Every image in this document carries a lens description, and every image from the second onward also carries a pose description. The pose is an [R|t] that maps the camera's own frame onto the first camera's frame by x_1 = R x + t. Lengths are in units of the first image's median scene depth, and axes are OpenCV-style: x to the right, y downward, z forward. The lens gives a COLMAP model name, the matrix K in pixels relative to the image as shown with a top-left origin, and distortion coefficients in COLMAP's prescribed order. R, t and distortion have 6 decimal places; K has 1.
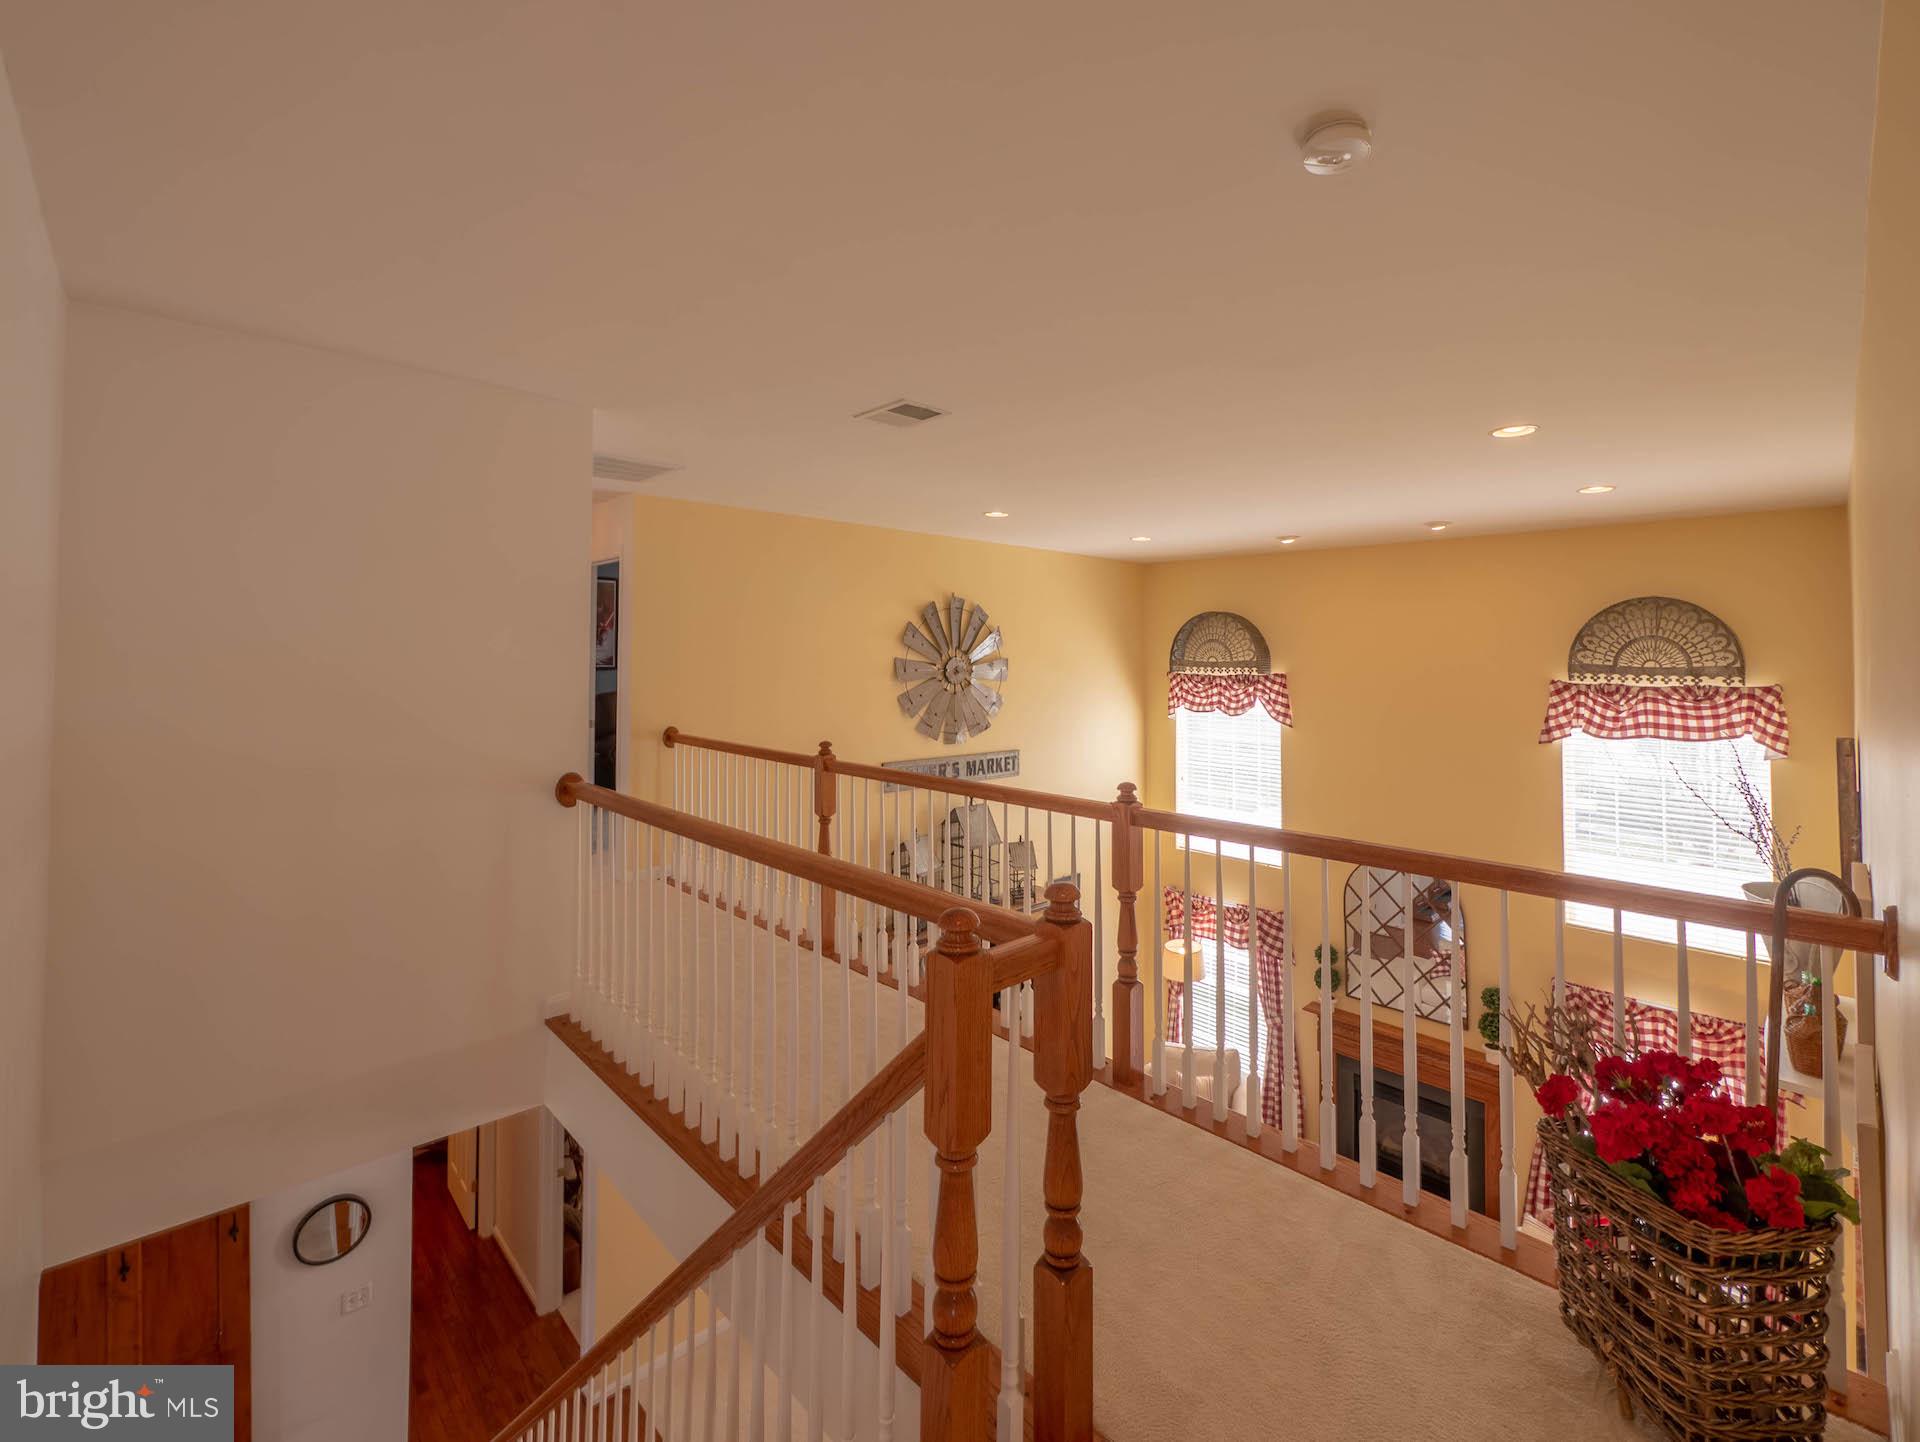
lens RADIAL K [[810.9, 0, 1068.1], [0, 810.9, 640.1], [0, 0, 1]] dist [-0.005704, 0.000140]
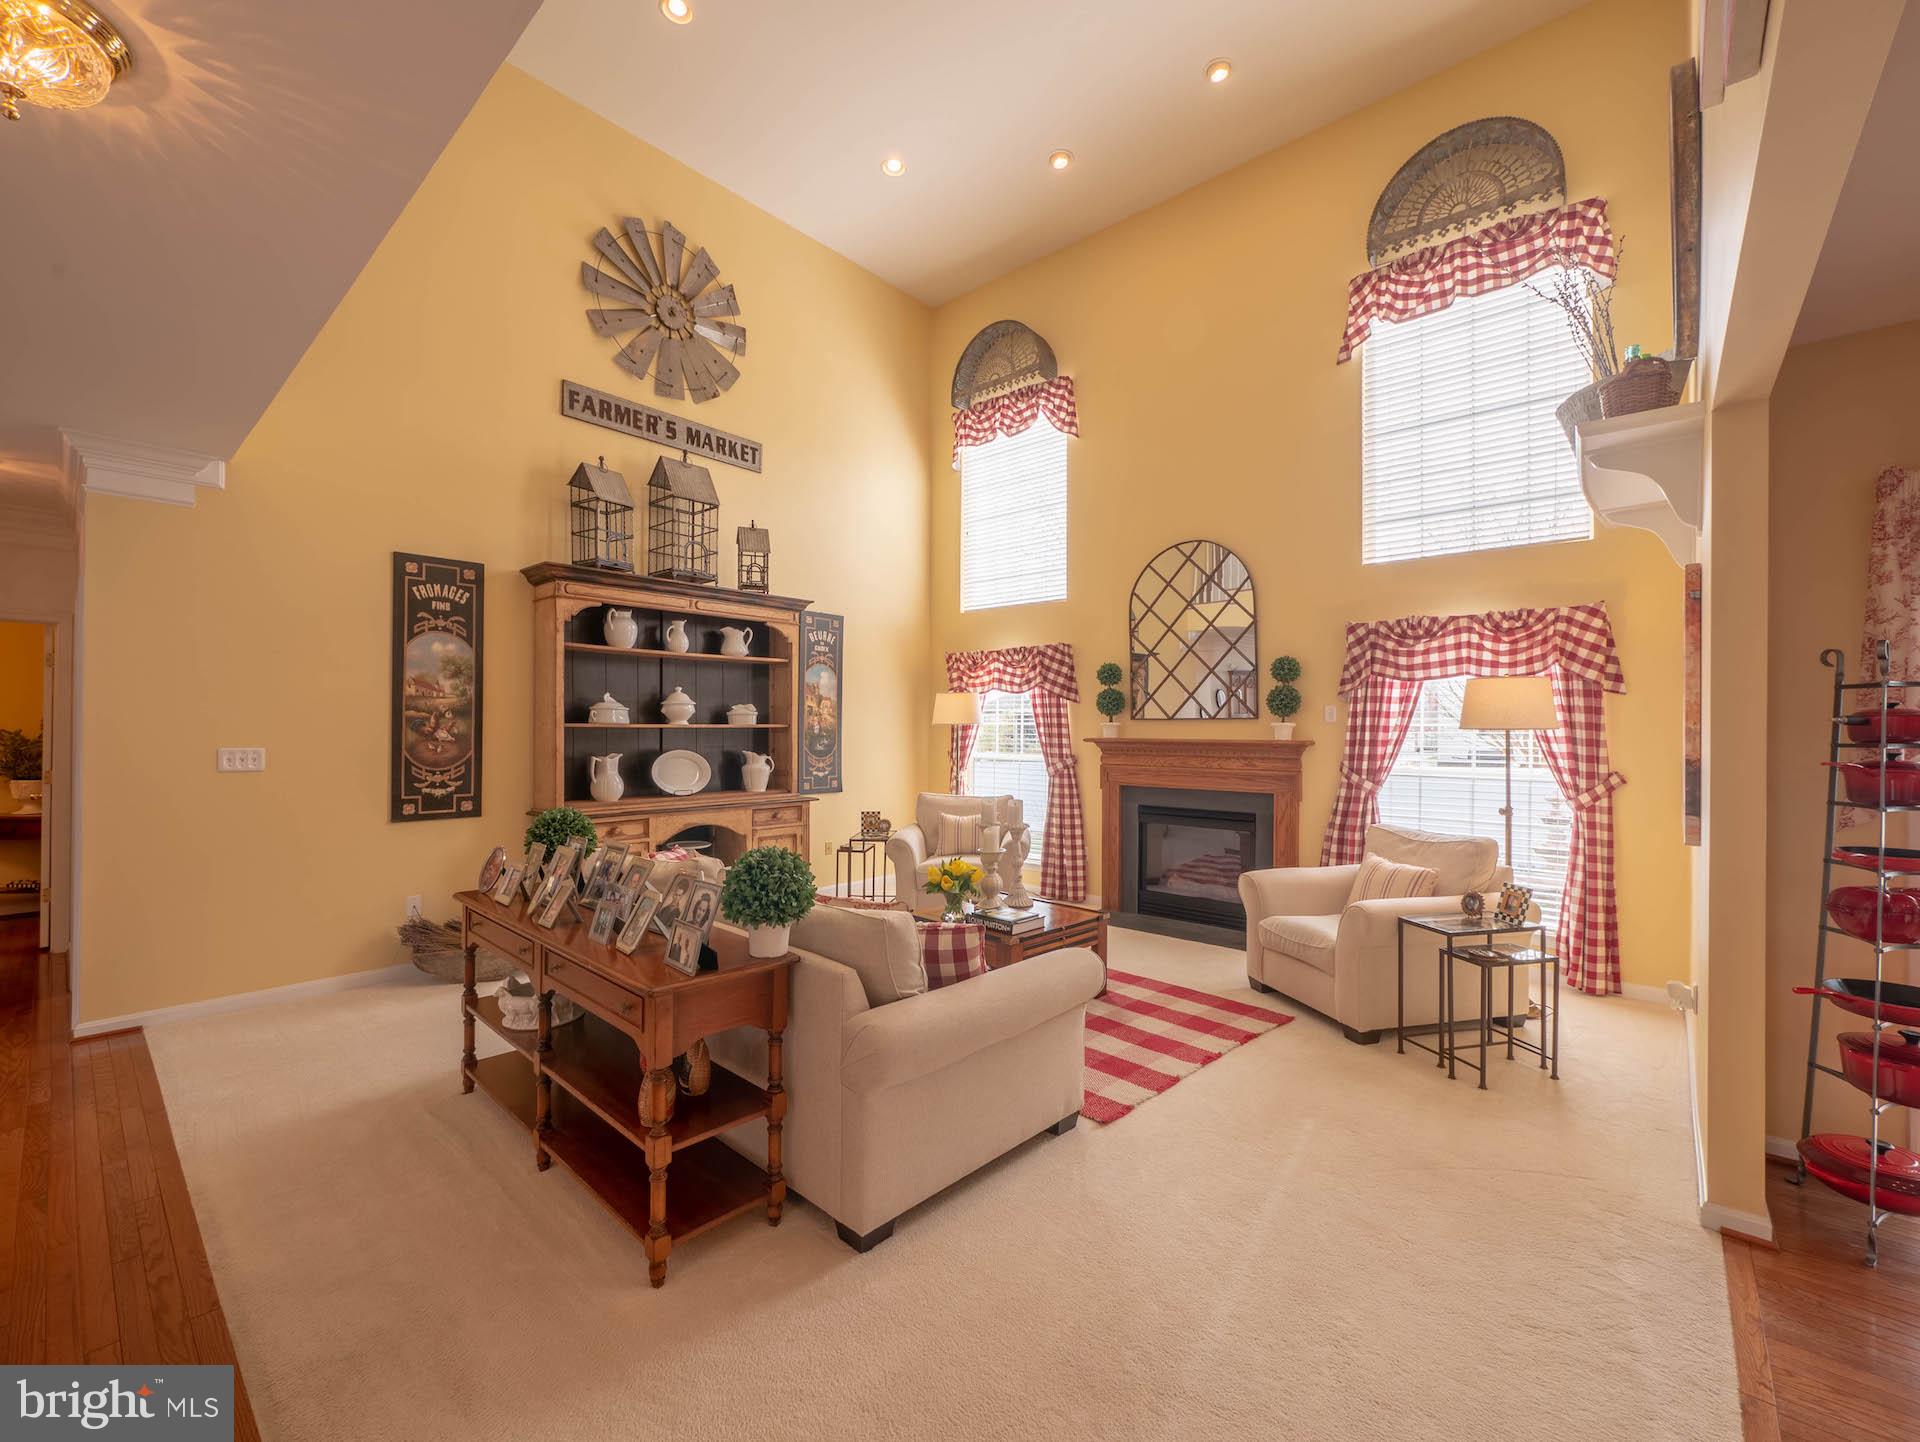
lens RADIAL K [[762.7, 0, 1006.5], [0, 762.7, 726.8], [0, 0, 1]] dist [-0.001143, 0.000333]
pose [[0.997674, 0.004694, 0.068009, 0.159837], [-0.005919, 0.999824, 0.017823, 0.461065], [-0.067913, -0.018184, 0.997525, 0.184008]]
